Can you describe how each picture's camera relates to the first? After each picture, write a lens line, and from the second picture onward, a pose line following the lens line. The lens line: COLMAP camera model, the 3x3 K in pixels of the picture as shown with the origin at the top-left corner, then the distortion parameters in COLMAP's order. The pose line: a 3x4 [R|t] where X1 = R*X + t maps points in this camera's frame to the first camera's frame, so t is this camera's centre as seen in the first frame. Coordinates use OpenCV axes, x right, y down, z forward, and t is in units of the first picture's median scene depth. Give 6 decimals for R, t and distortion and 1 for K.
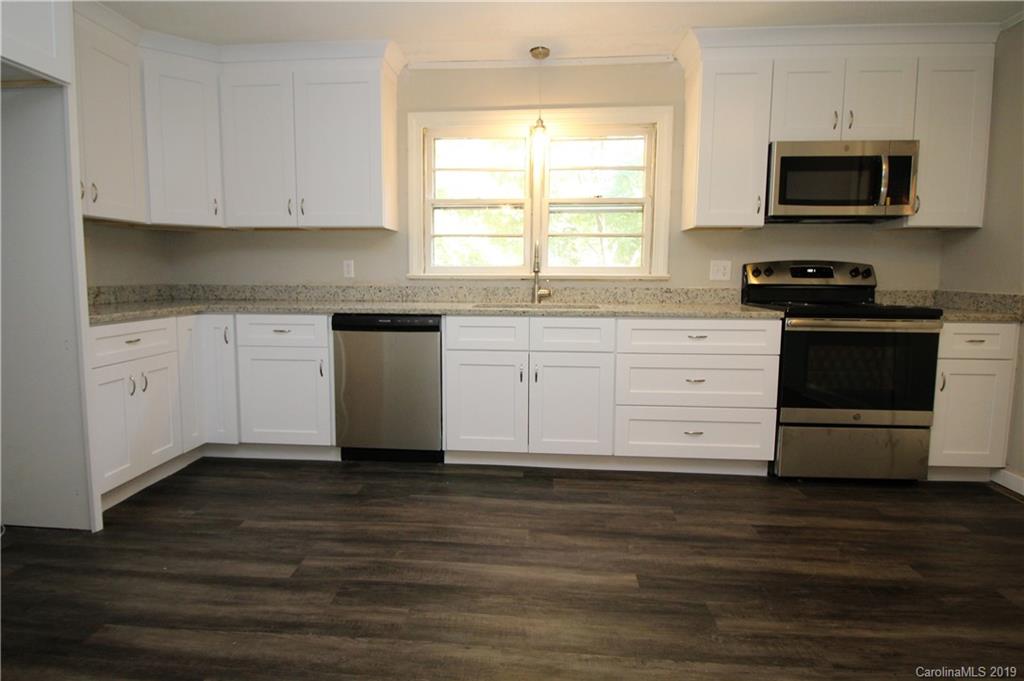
lens RADIAL K [[529.3, 0, 505.5], [0, 529.3, 329.4], [0, 0, 1]] dist [-0.002053, -0.009809]
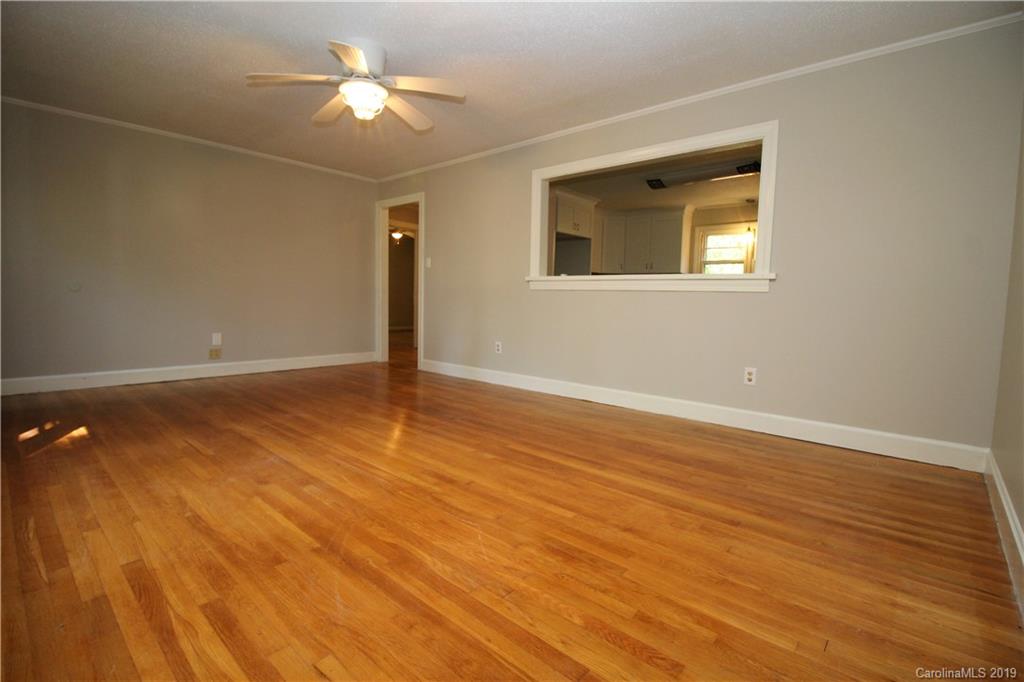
lens RADIAL K [[475.8, 0, 518.4], [0, 475.8, 335.9], [0, 0, 1]] dist [-0.006185, -0.008067]
pose [[0.802872, 0.061992, -0.592920, 0.591616], [-0.087496, 0.996062, -0.014336, 0.246366], [0.589696, 0.063388, 0.805134, -1.488878]]
